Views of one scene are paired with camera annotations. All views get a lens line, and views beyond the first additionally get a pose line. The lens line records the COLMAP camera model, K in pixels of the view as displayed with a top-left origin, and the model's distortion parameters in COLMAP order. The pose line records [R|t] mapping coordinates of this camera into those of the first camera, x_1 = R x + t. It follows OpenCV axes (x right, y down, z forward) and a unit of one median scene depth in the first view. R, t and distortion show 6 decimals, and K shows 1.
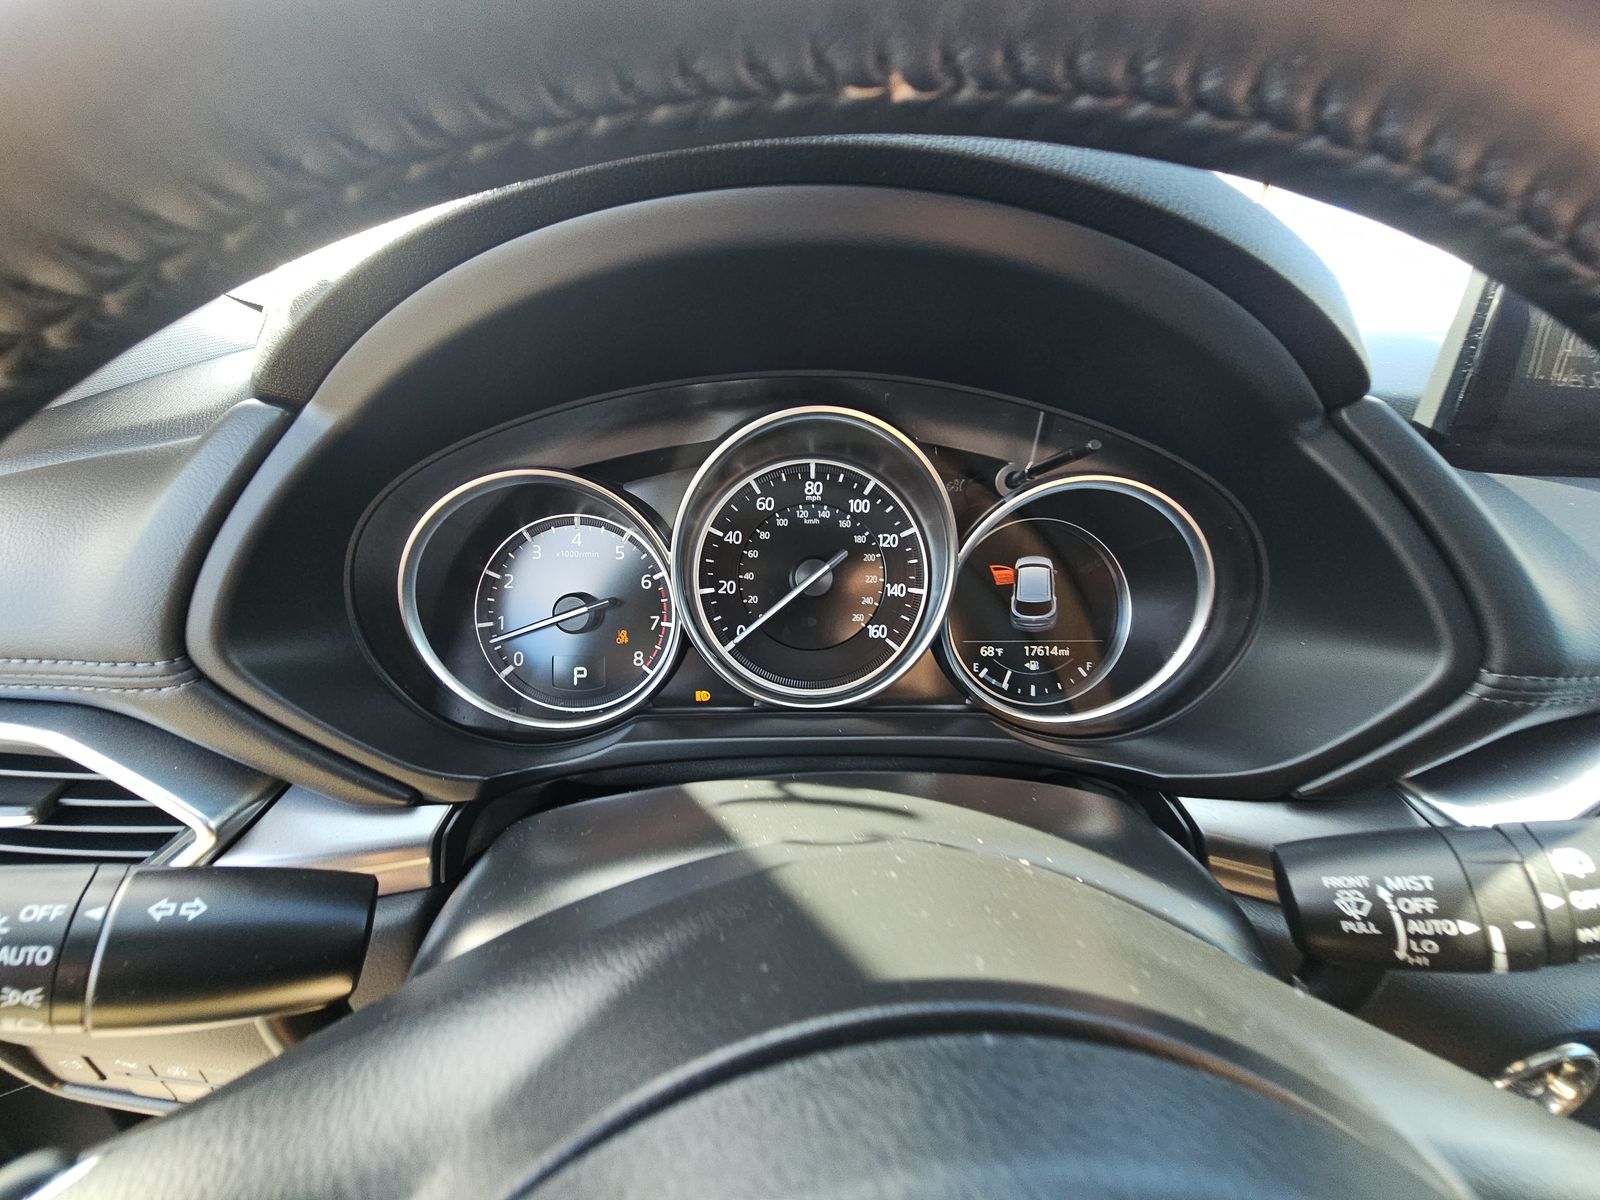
lens RADIAL K [[658.1, 0, 800.0], [0, 658.1, 600.0], [0, 0, 1]] dist [0.013171, -0.015387]
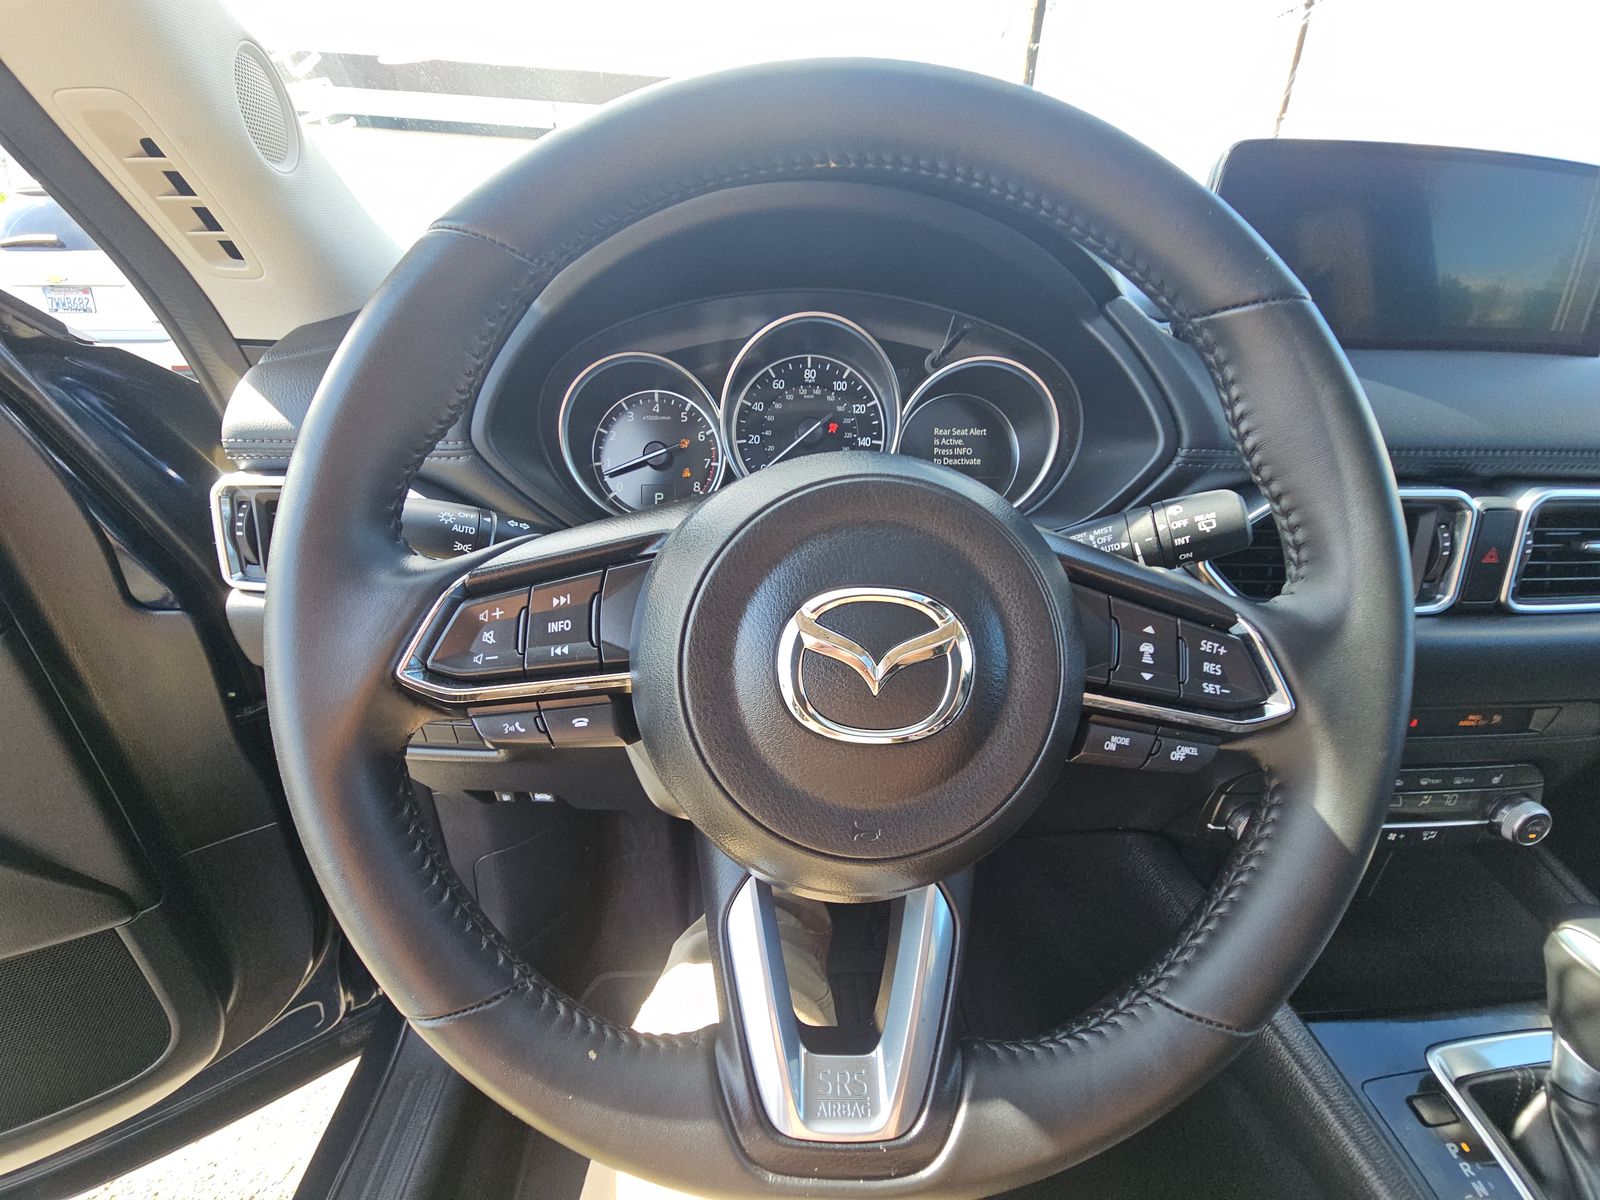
lens RADIAL K [[651.4, 0, 800.0], [0, 651.4, 600.0], [0, 0, 1]] dist [0.000868, -0.010908]
pose [[0.999981, -0.006047, -0.001124, -0.004110], [0.006090, 0.999039, 0.043397, 0.291434], [0.000861, -0.043403, 0.999057, -0.540401]]
